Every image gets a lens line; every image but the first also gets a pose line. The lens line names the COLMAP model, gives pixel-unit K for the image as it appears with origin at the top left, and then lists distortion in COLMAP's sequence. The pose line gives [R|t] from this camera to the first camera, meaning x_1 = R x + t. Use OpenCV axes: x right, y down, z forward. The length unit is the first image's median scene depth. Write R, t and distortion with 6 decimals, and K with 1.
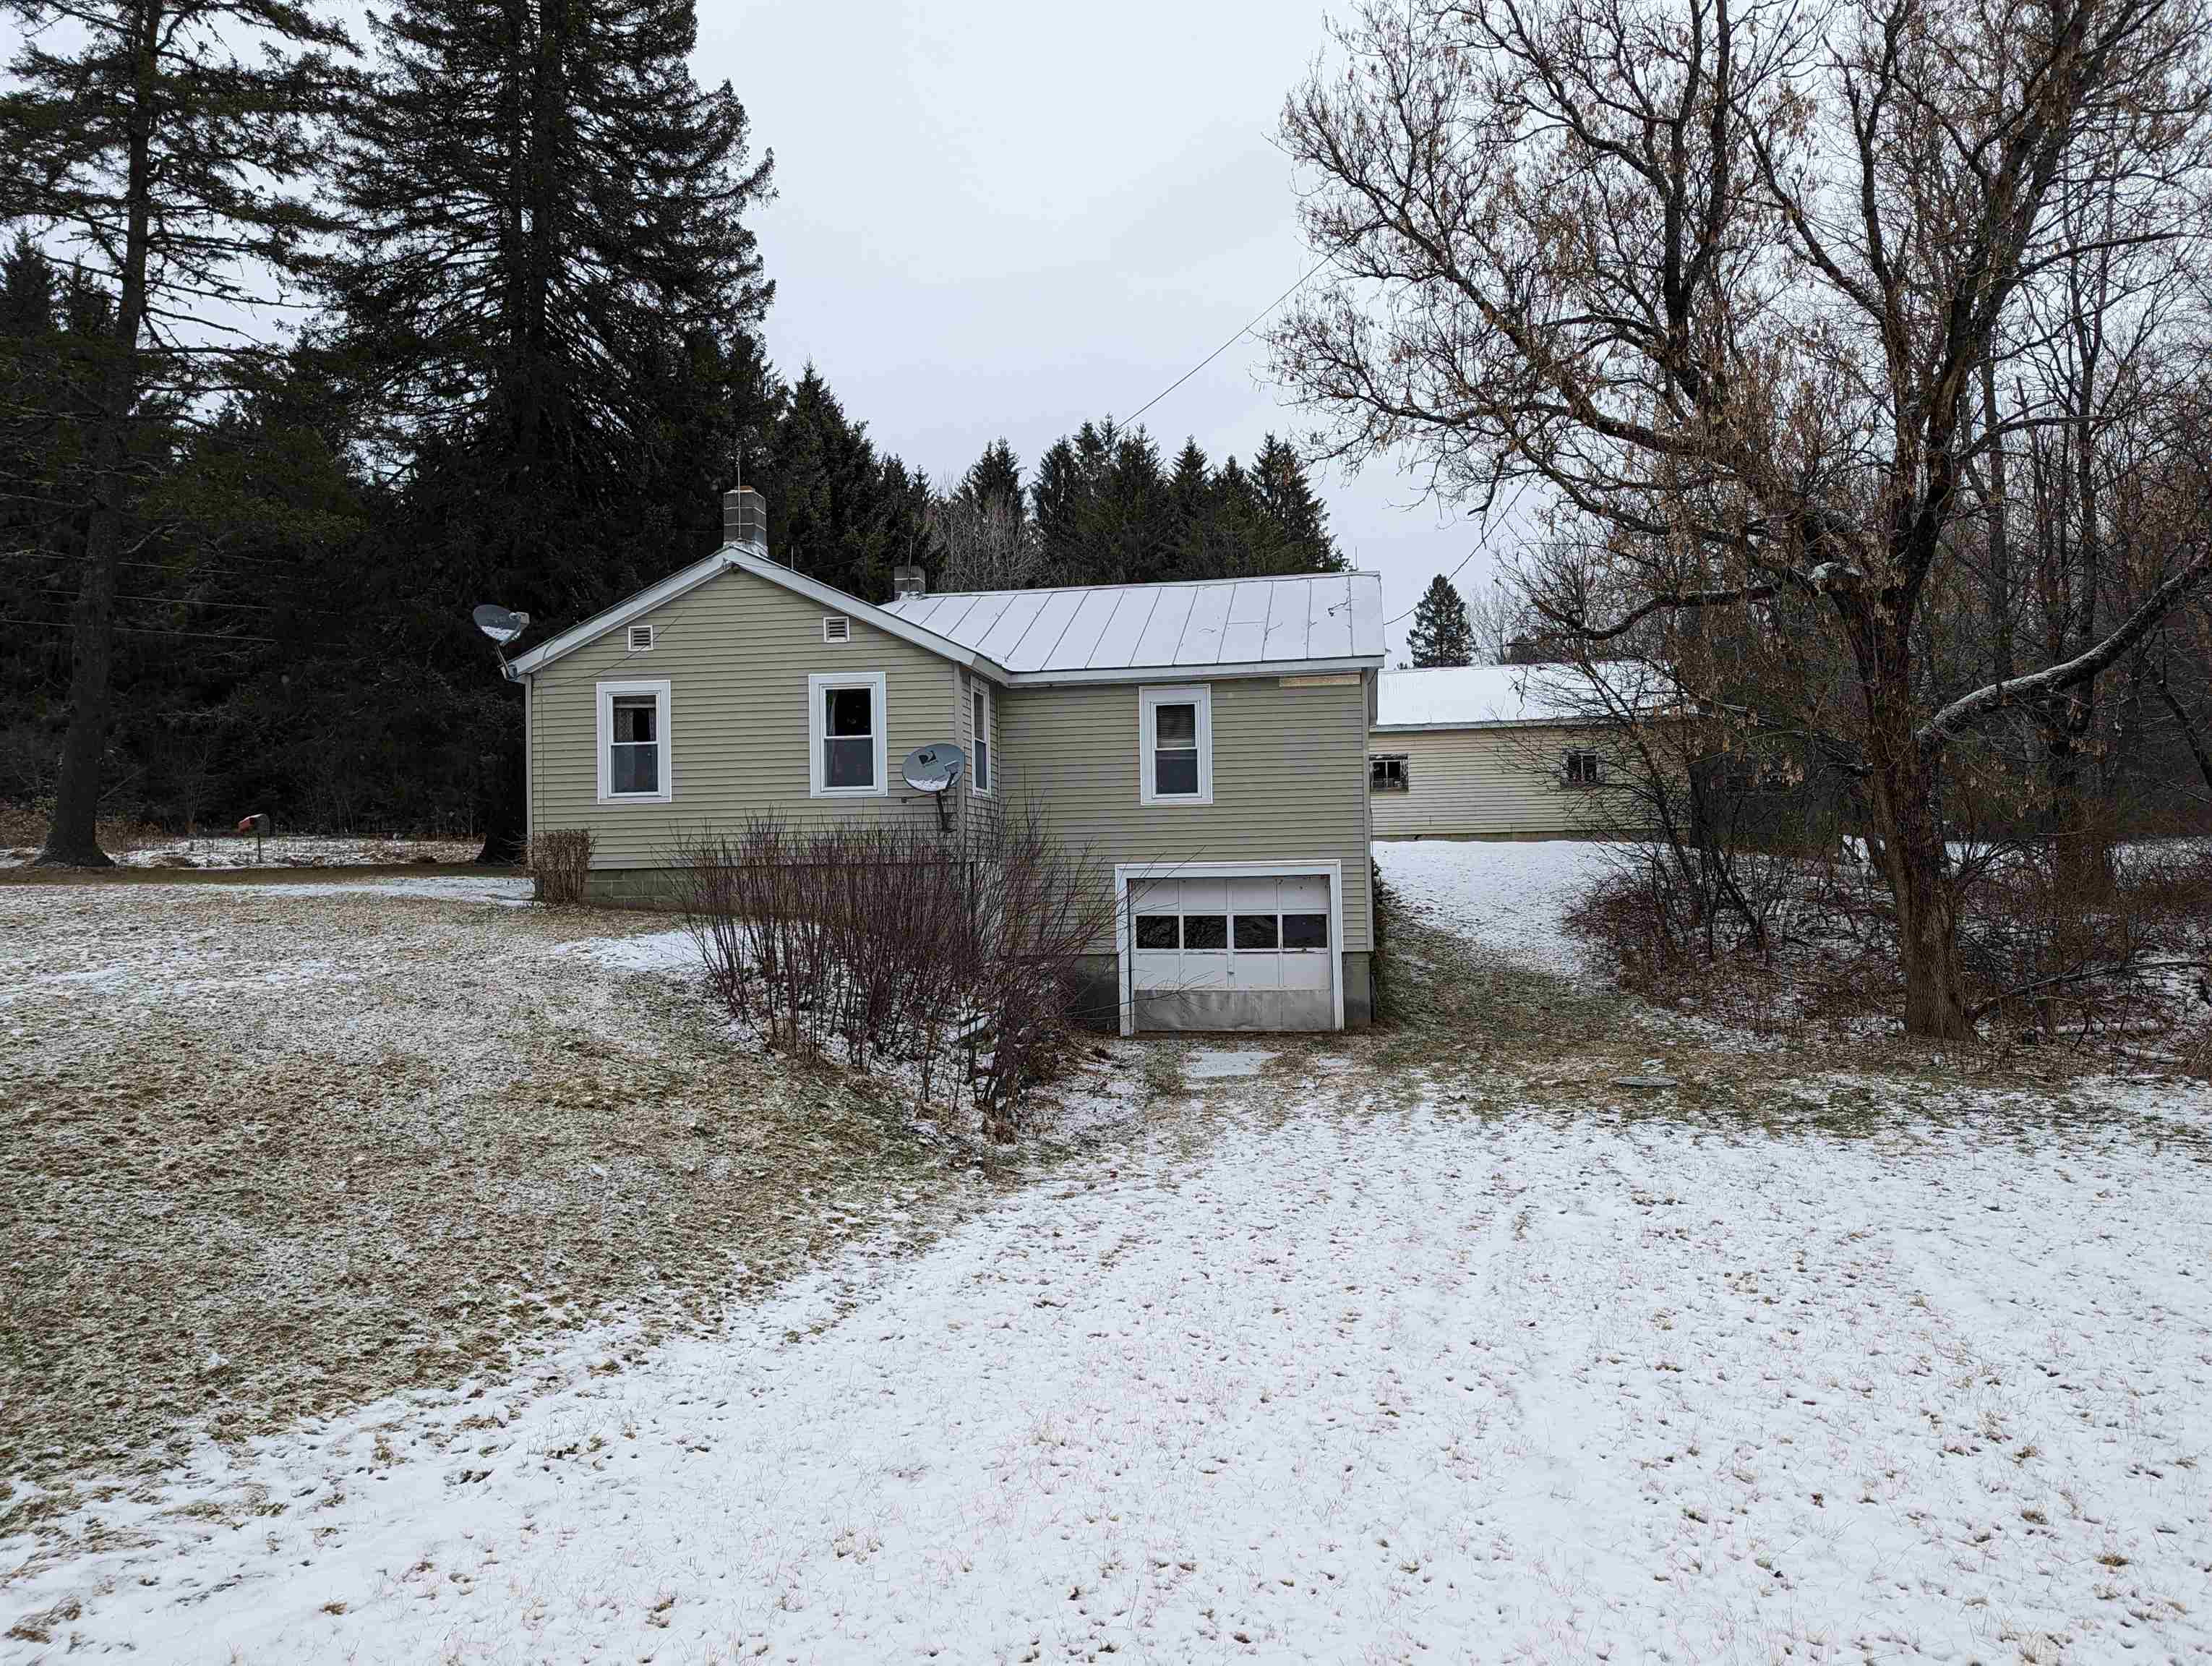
lens RADIAL K [[1565.0, 0, 1113.8], [0, 1565.0, 840.8], [0, 0, 1]] dist [0.067531, -0.055890]
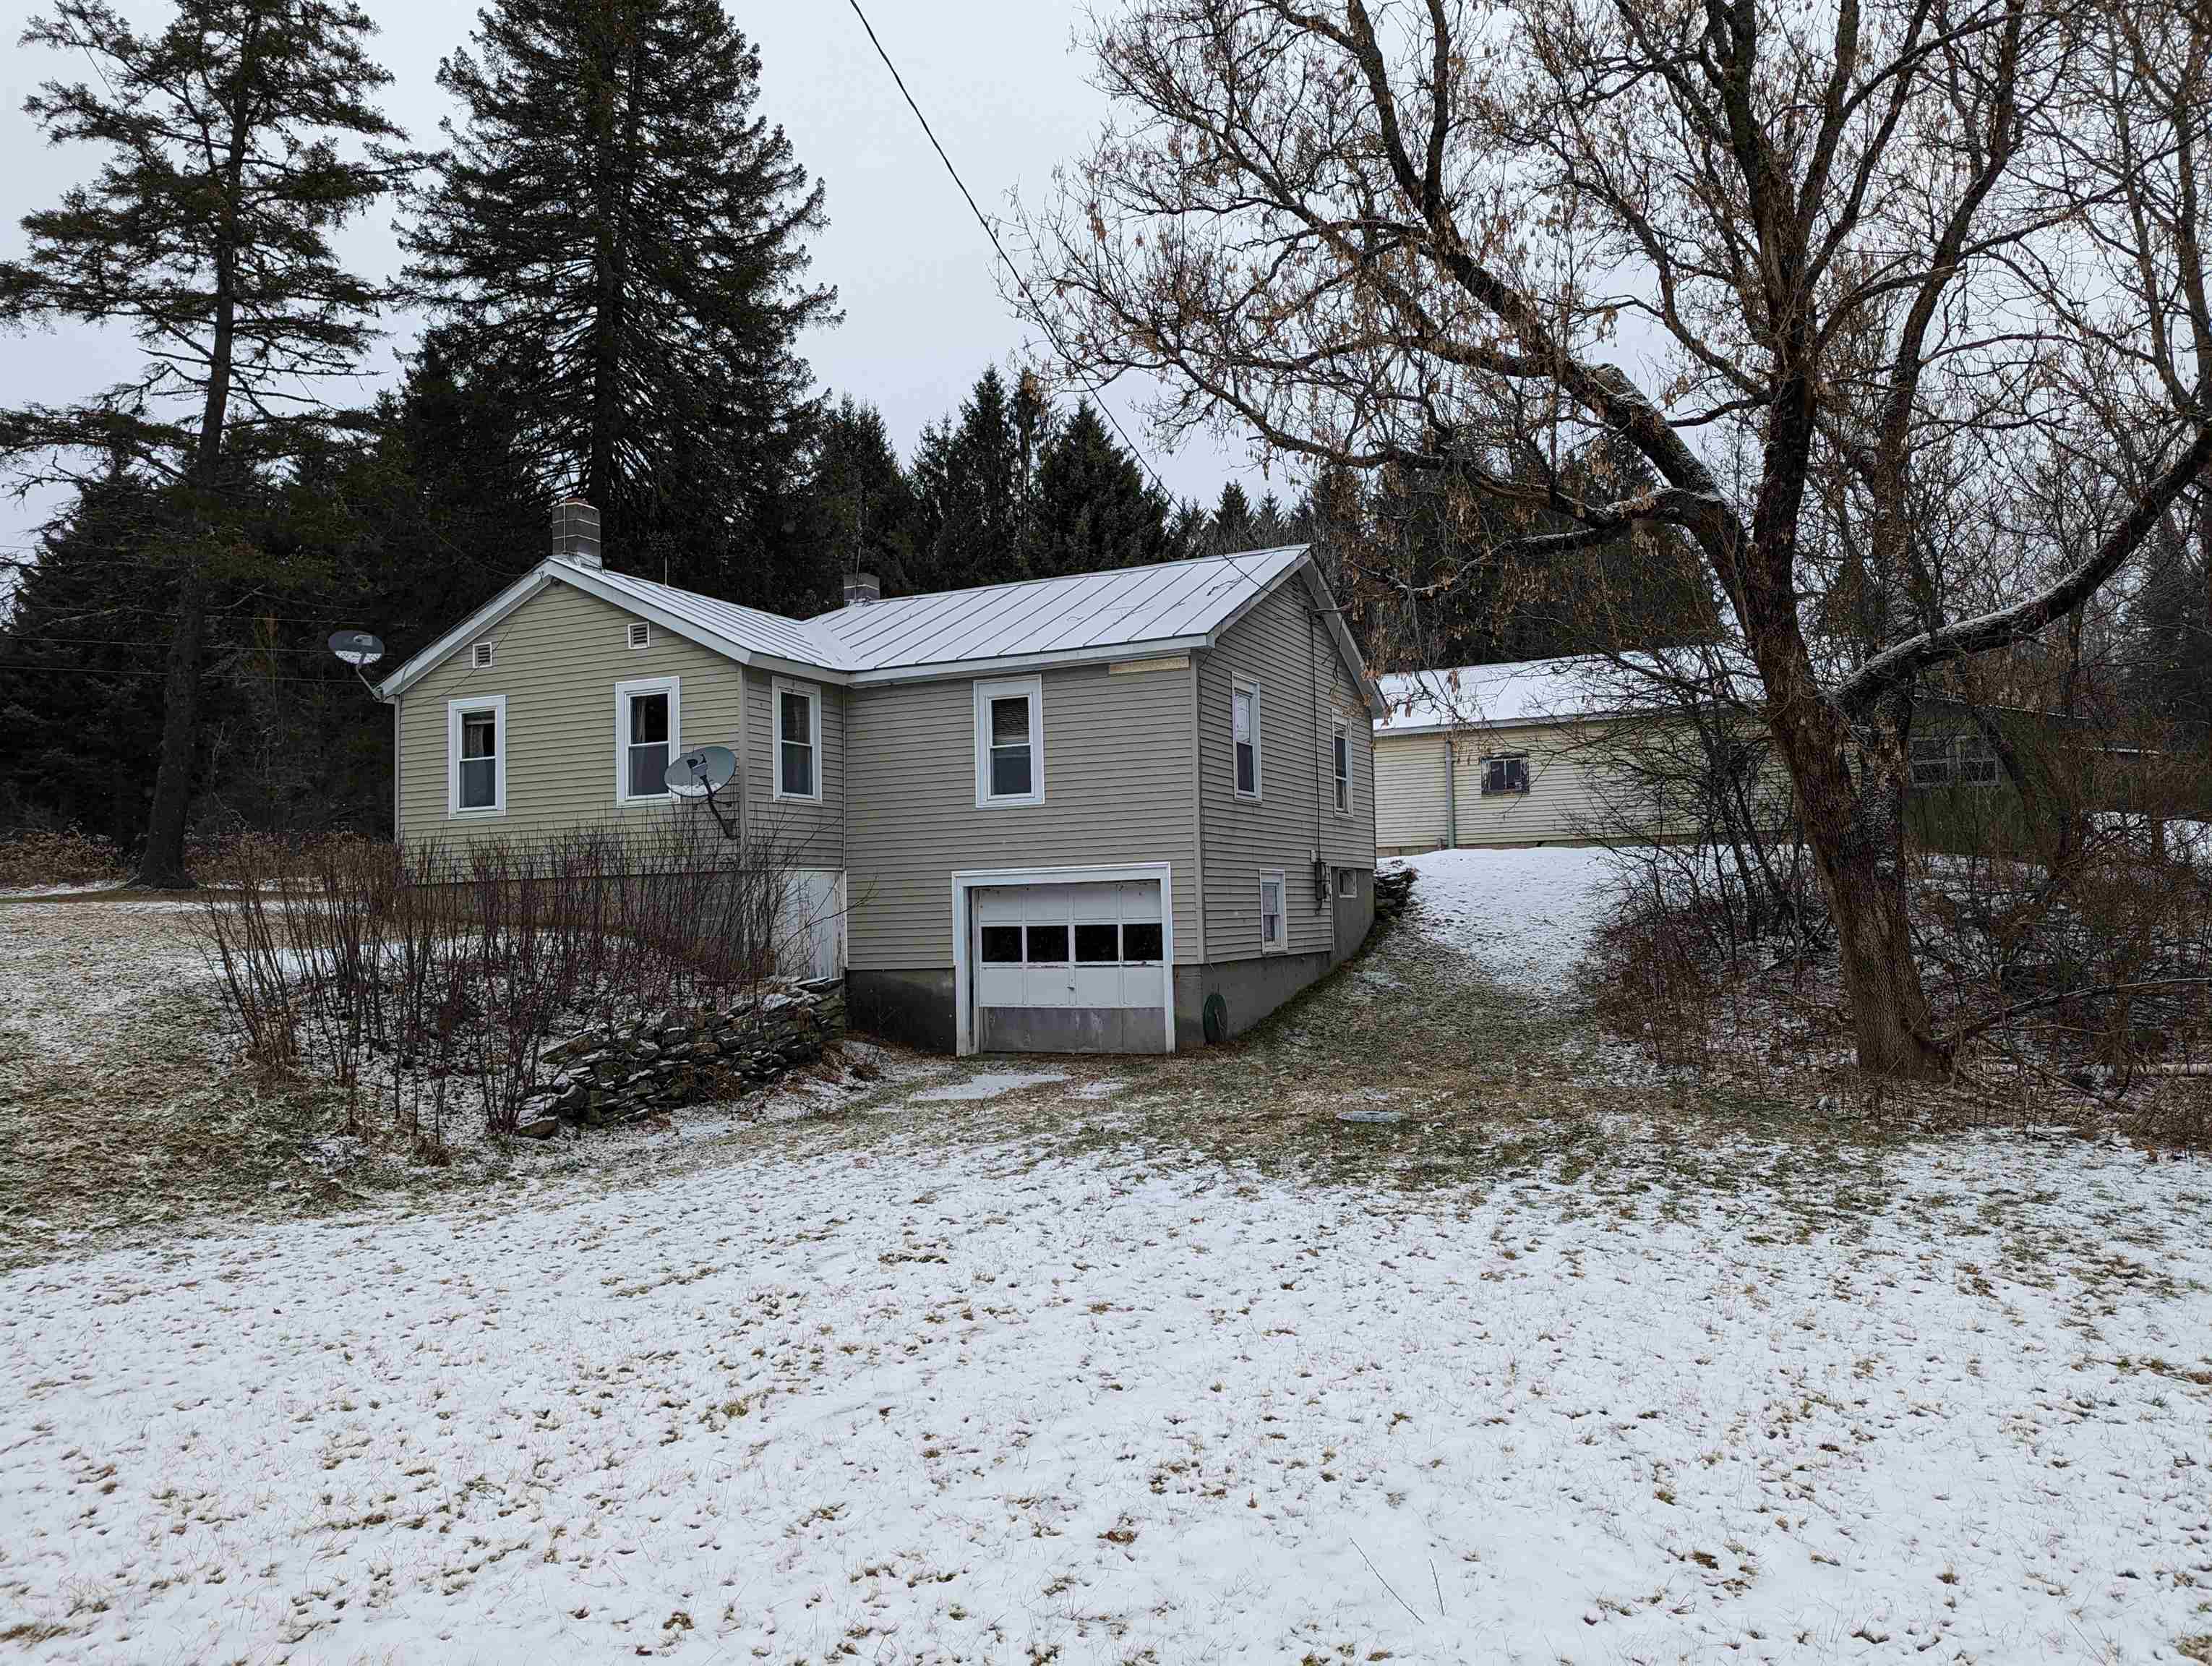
lens RADIAL K [[1565.0, 0, 1107.0], [0, 1565.0, 825.8], [0, 0, 1]] dist [0.067531, -0.055890]
pose [[0.963626, -0.022152, -0.266335, 0.342030], [0.015275, 0.999495, -0.027865, 0.015285], [0.266818, 0.022783, 0.963478, 0.123763]]
